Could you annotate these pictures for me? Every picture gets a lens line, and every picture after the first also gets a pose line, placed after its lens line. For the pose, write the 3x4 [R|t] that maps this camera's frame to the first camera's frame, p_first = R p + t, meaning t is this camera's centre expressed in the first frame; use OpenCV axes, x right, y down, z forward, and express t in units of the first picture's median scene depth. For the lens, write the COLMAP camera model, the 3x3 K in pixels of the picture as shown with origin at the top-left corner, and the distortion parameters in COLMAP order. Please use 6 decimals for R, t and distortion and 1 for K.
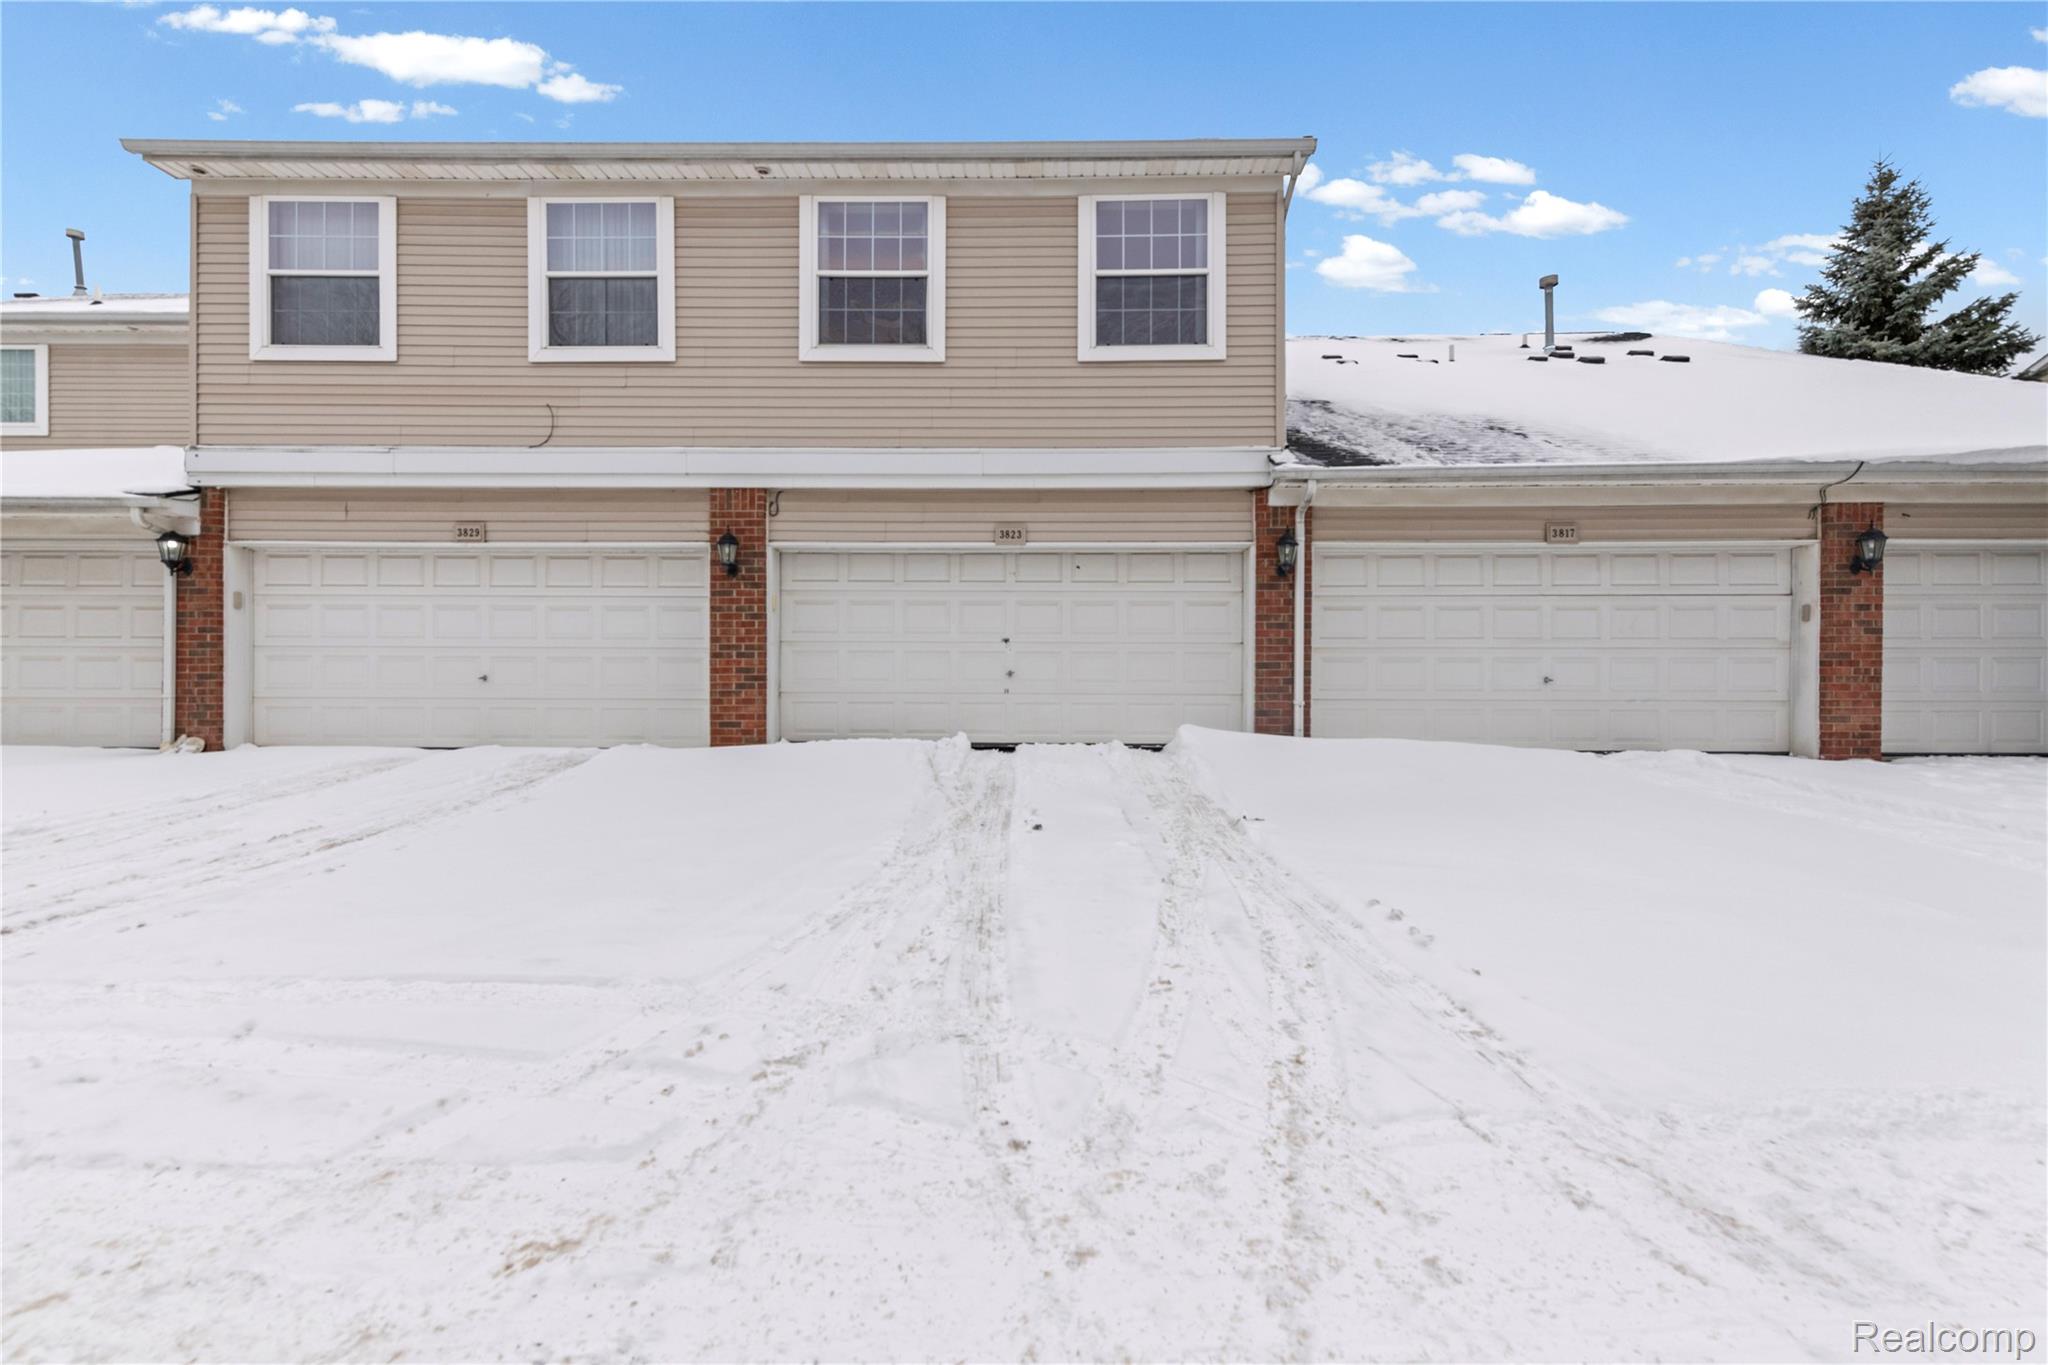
lens RADIAL K [[835.7, 0, 1032.5], [0, 835.7, 670.1], [0, 0, 1]] dist [0.014961, -0.002848]
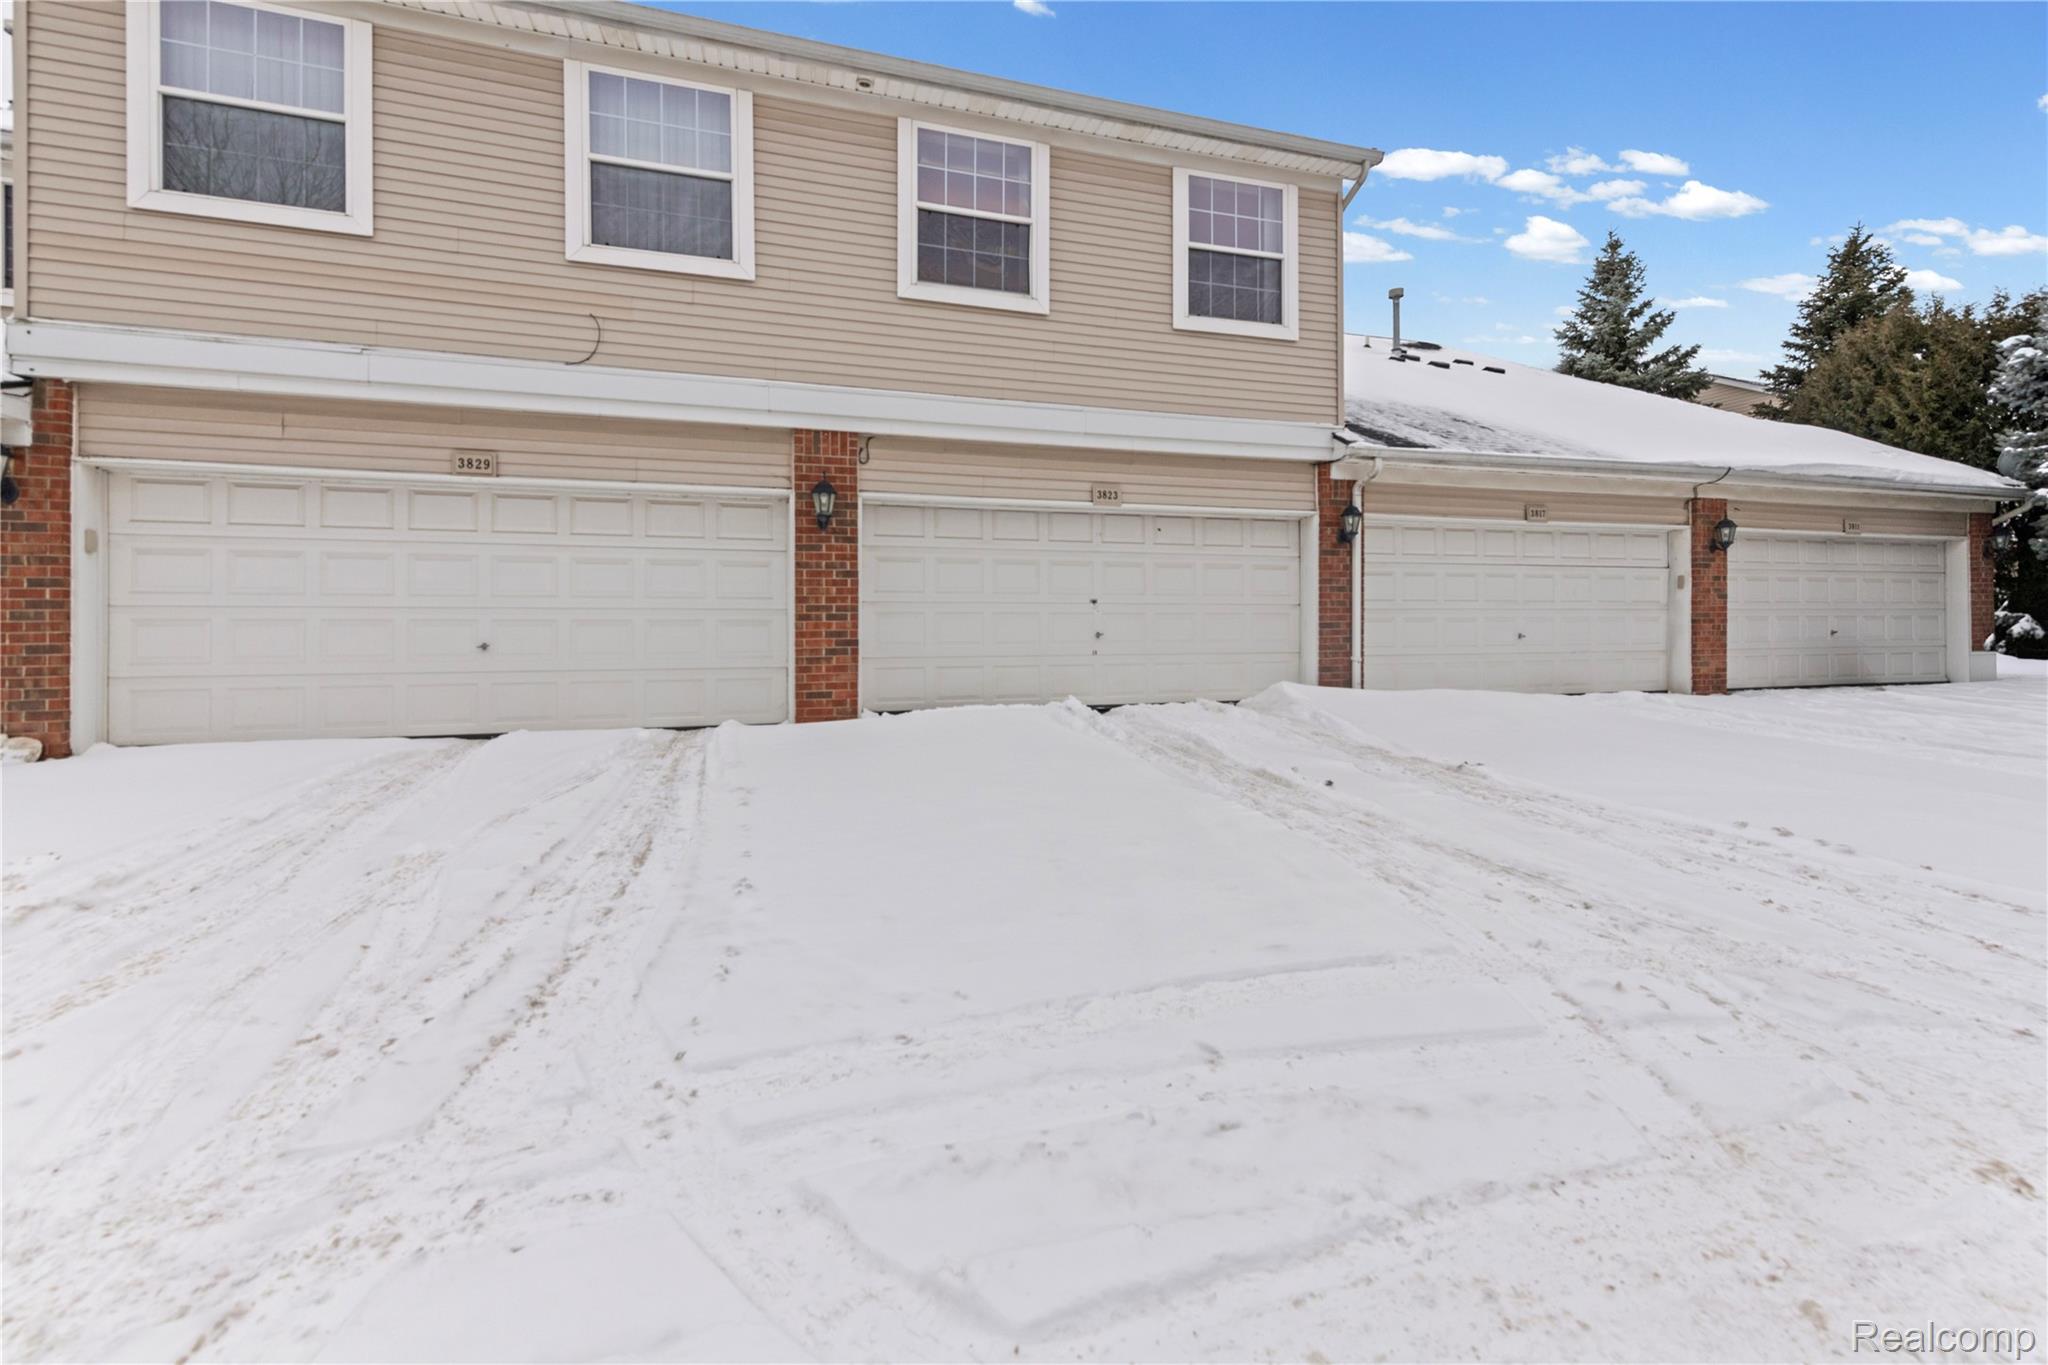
lens RADIAL K [[853.7, 0, 1034.7], [0, 853.7, 623.5], [0, 0, 1]] dist [0.012658, -0.001423]
pose [[0.949109, -0.005088, 0.314906, -0.431808], [0.006657, 0.999970, -0.003907, -0.005980], [-0.314876, 0.005805, 0.949115, 0.065776]]
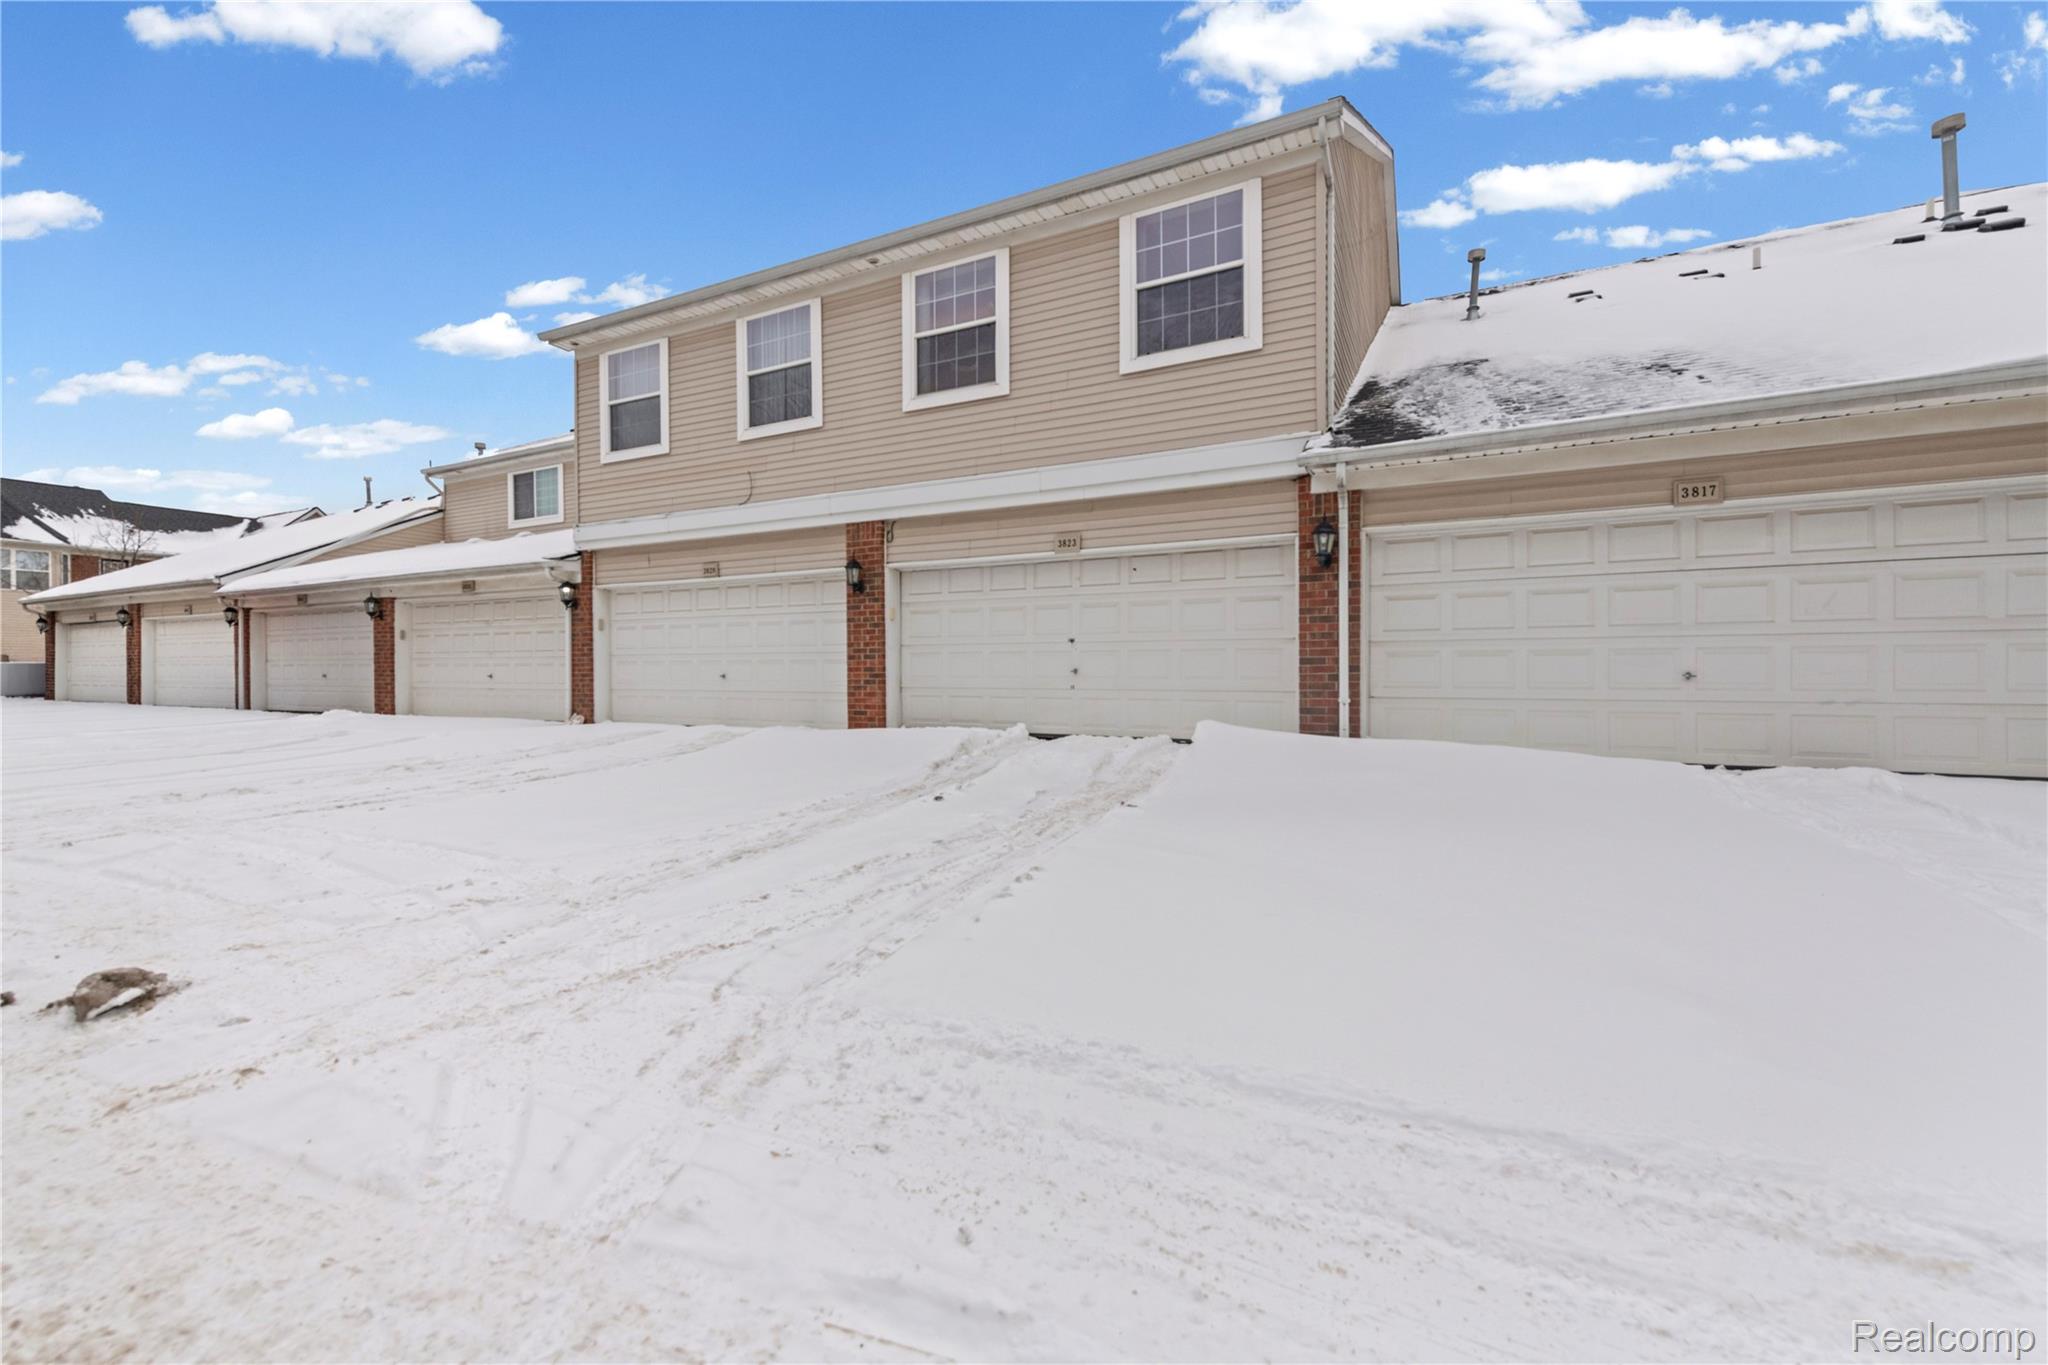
lens RADIAL K [[835.7, 0, 1023.0], [0, 835.7, 677.6], [0, 0, 1]] dist [0.014961, -0.002848]
pose [[0.895345, -0.000935, -0.445372, 0.410749], [0.005554, 0.999943, 0.009067, 0.002884], [0.445338, -0.010592, 0.895300, -0.004033]]
